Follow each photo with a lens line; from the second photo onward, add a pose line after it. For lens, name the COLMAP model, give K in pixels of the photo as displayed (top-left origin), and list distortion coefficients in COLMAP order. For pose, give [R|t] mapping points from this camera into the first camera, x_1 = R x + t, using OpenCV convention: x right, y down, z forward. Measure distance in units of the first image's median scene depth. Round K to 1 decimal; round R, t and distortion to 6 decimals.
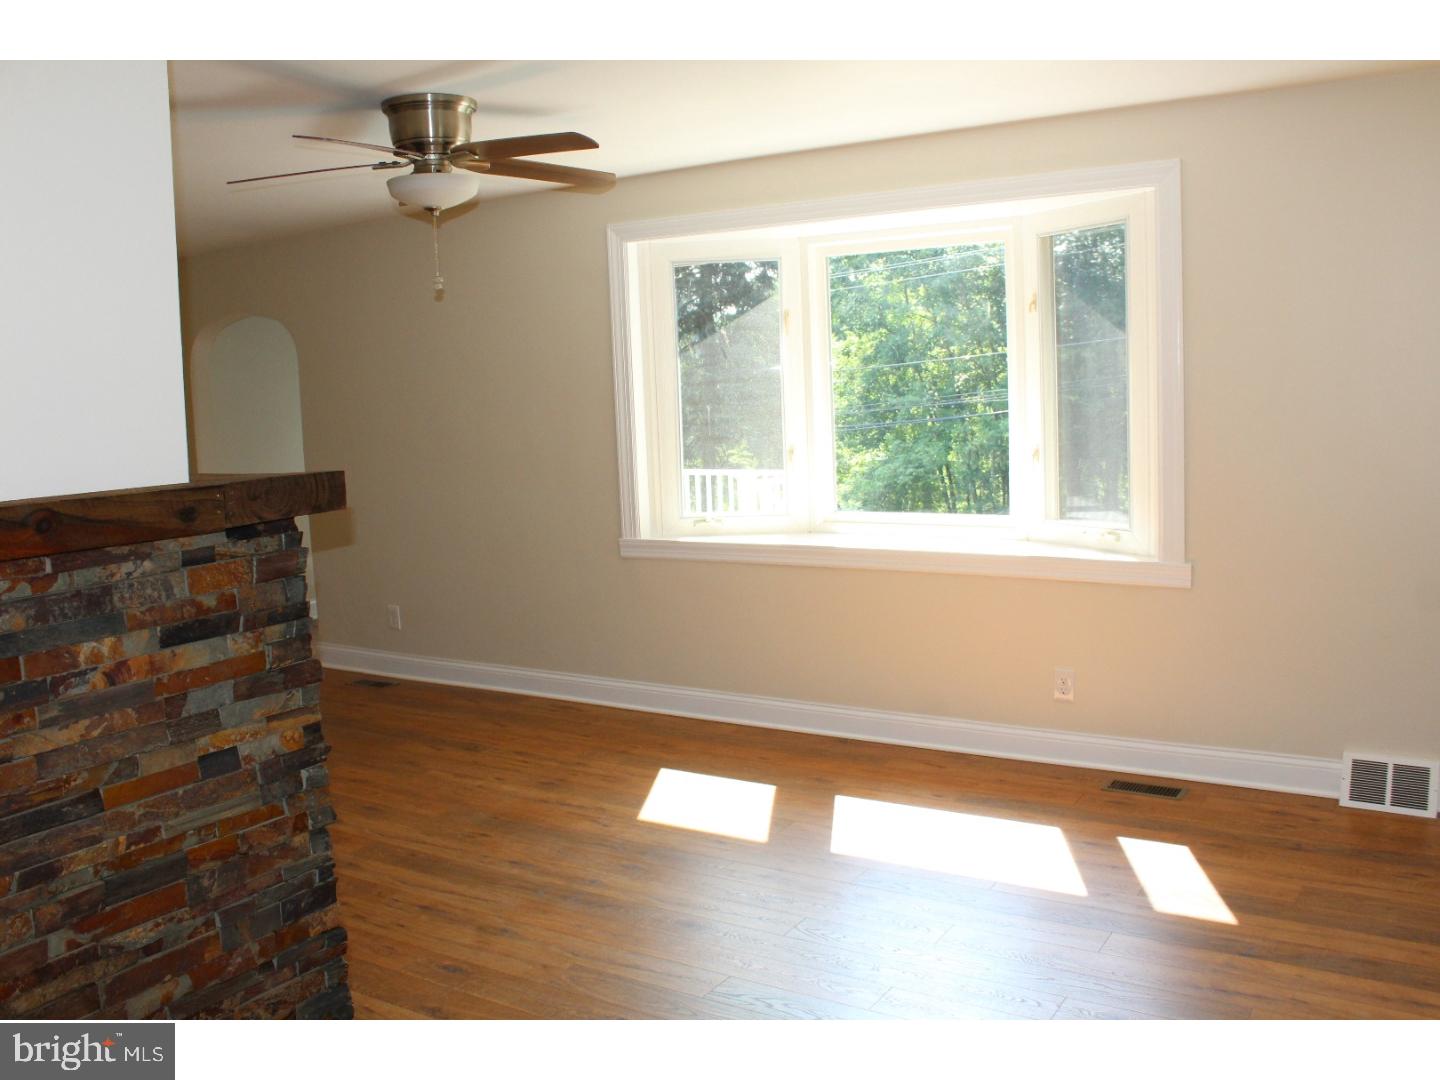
lens RADIAL K [[1254.9, 0, 720.0], [0, 1254.9, 540.0], [0, 0, 1]] dist [-0.125317, 0.005415]
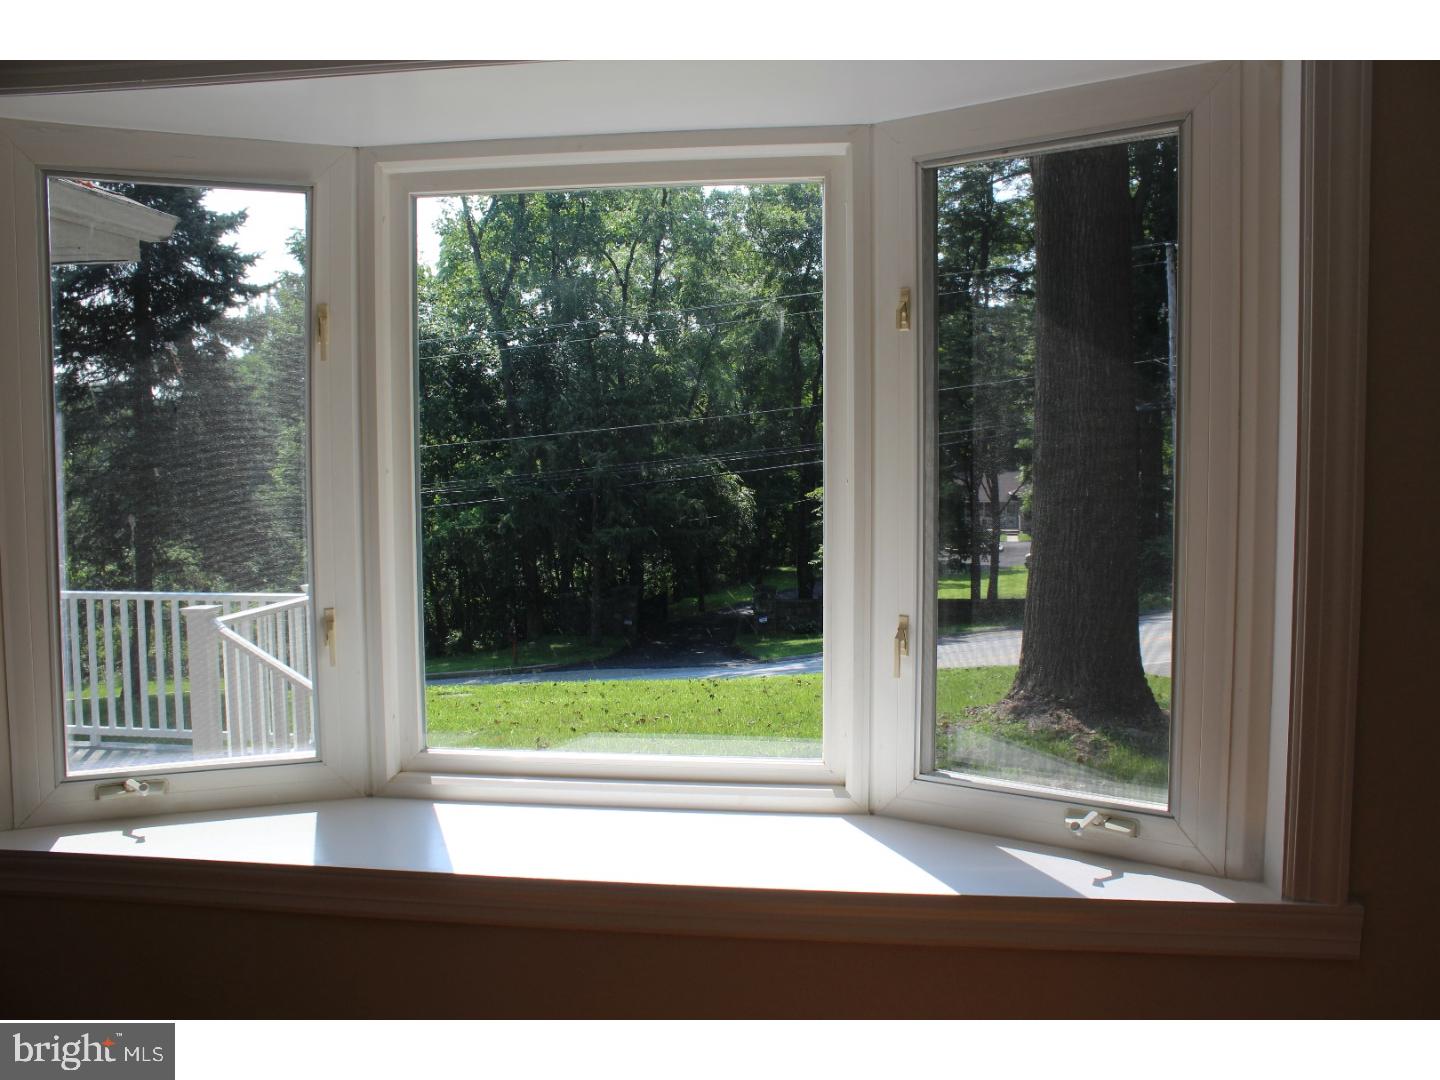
lens RADIAL K [[1215.3, 0, 713.8], [0, 1215.3, 541.2], [0, 0, 1]] dist [-0.136784, 0.105625]
pose [[0.905114, 0.005571, 0.425131, -0.000364], [0.023990, 0.997652, -0.064149, -0.016738], [-0.424491, 0.068261, 0.902856, 0.135925]]
